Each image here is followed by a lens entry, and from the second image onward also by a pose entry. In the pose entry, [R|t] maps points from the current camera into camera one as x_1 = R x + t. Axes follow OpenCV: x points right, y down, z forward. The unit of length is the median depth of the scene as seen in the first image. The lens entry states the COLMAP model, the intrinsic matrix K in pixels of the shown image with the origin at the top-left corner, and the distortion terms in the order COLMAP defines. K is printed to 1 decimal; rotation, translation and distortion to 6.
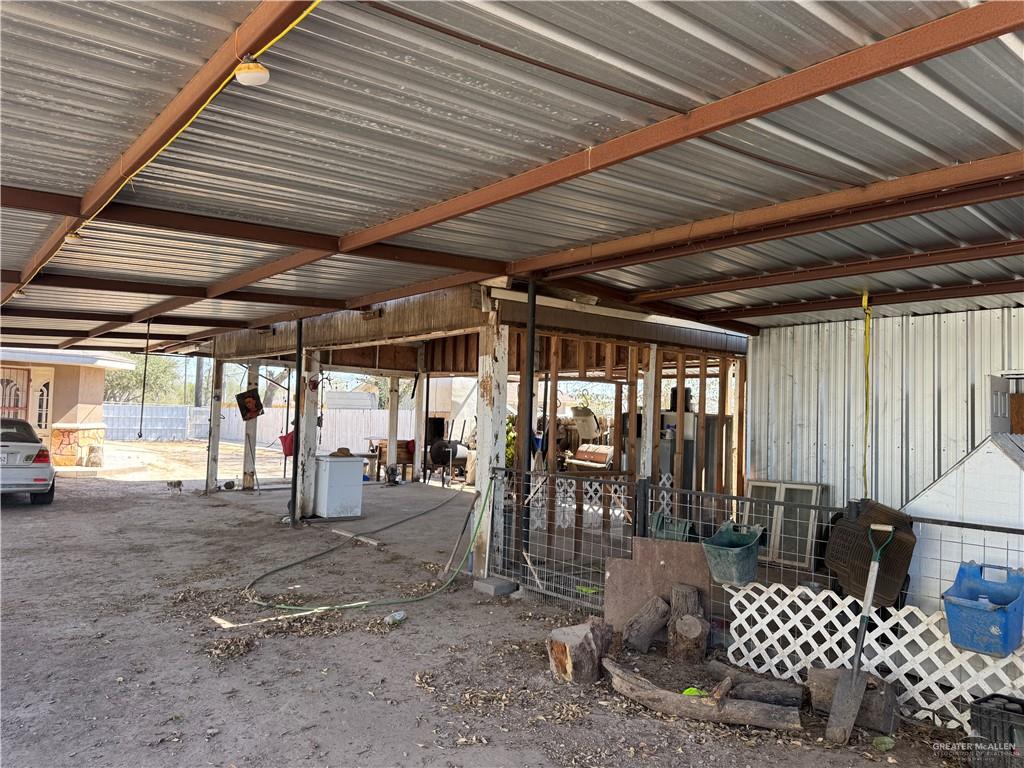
lens RADIAL K [[712.4, 0, 515.7], [0, 712.4, 382.7], [0, 0, 1]] dist [0.015435, -0.041776]
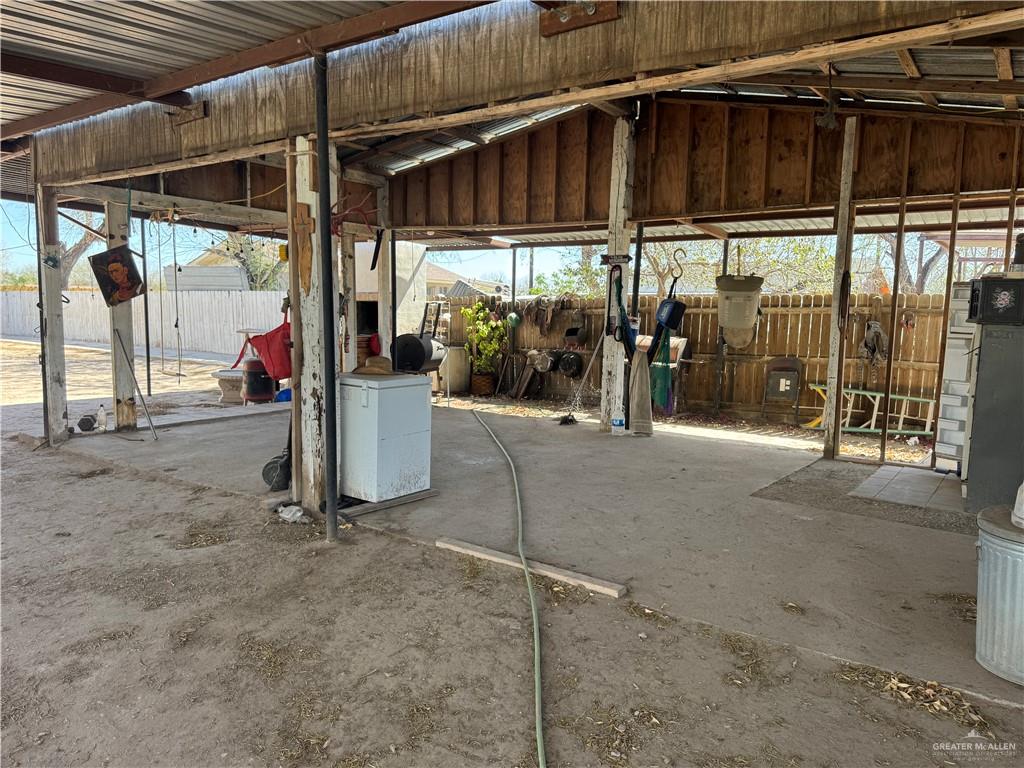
lens RADIAL K [[712.4, 0, 511.1], [0, 712.4, 383.0], [0, 0, 1]] dist [0.015435, -0.041776]
pose [[0.968037, -0.038033, 0.247905, -0.496139], [-0.001931, 0.987276, 0.159006, 0.055268], [-0.250798, -0.154402, 0.955647, 0.893124]]
